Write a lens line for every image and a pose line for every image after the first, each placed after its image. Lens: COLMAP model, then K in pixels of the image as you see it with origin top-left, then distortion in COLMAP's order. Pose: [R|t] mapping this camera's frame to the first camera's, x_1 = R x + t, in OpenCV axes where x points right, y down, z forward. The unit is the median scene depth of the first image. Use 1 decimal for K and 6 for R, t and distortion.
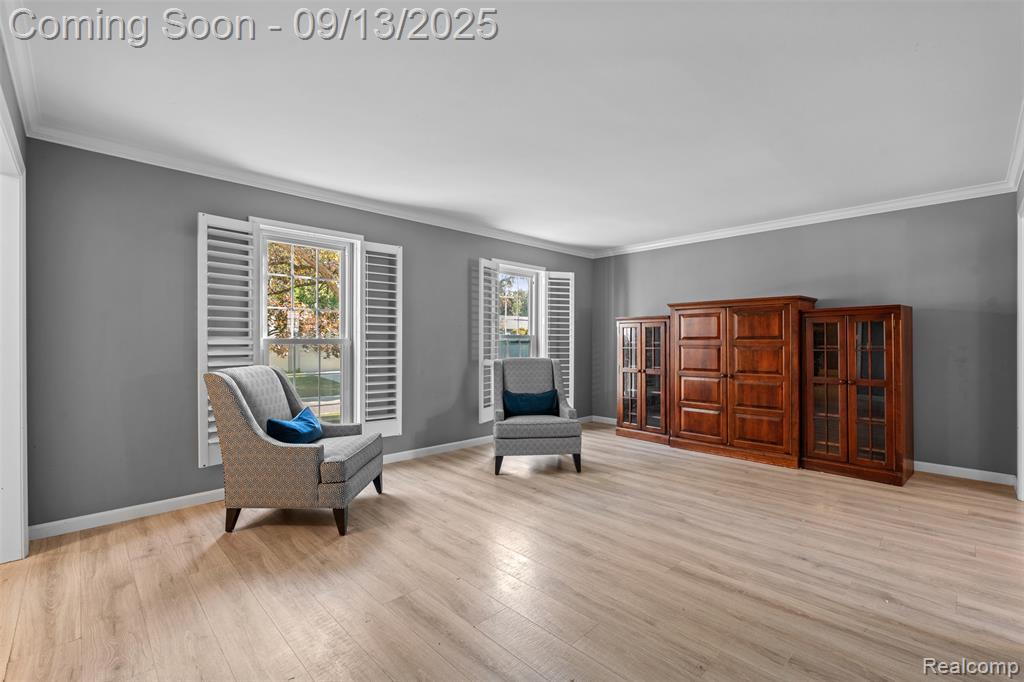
lens RADIAL K [[454.9, 0, 515.1], [0, 454.9, 337.2], [0, 0, 1]] dist [-0.005020, 0.001355]
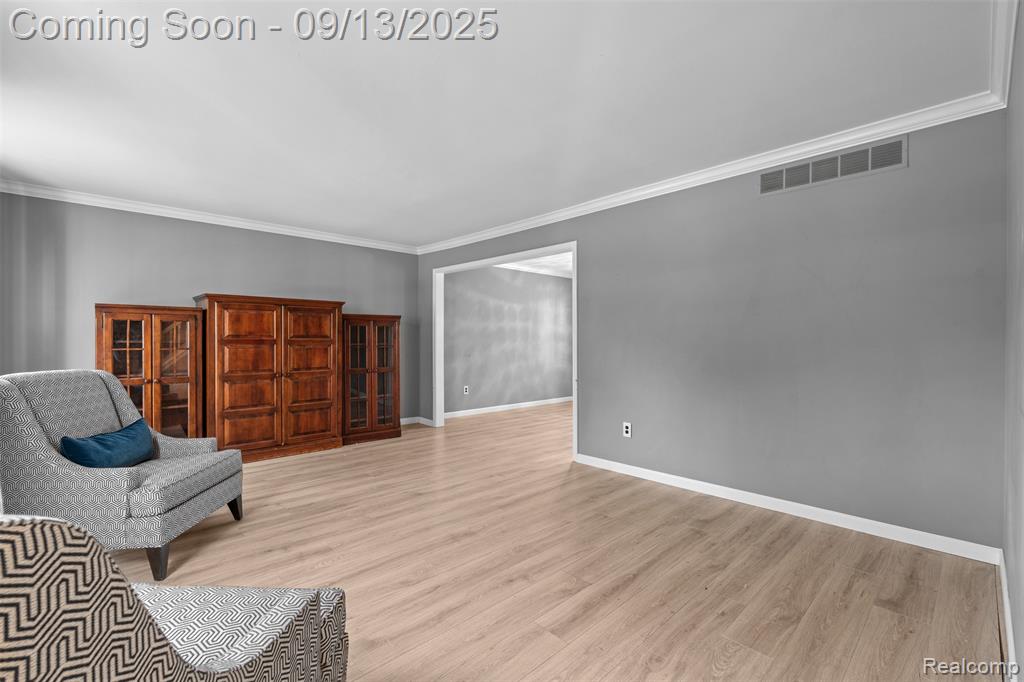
lens RADIAL K [[454.9, 0, 515.0], [0, 454.9, 344.7], [0, 0, 1]] dist [-0.005020, 0.001355]
pose [[-0.005299, -0.009503, 0.999941, -0.637220], [-0.009927, 0.999906, 0.009450, 0.005910], [-0.999937, -0.009876, -0.005392, 0.614939]]
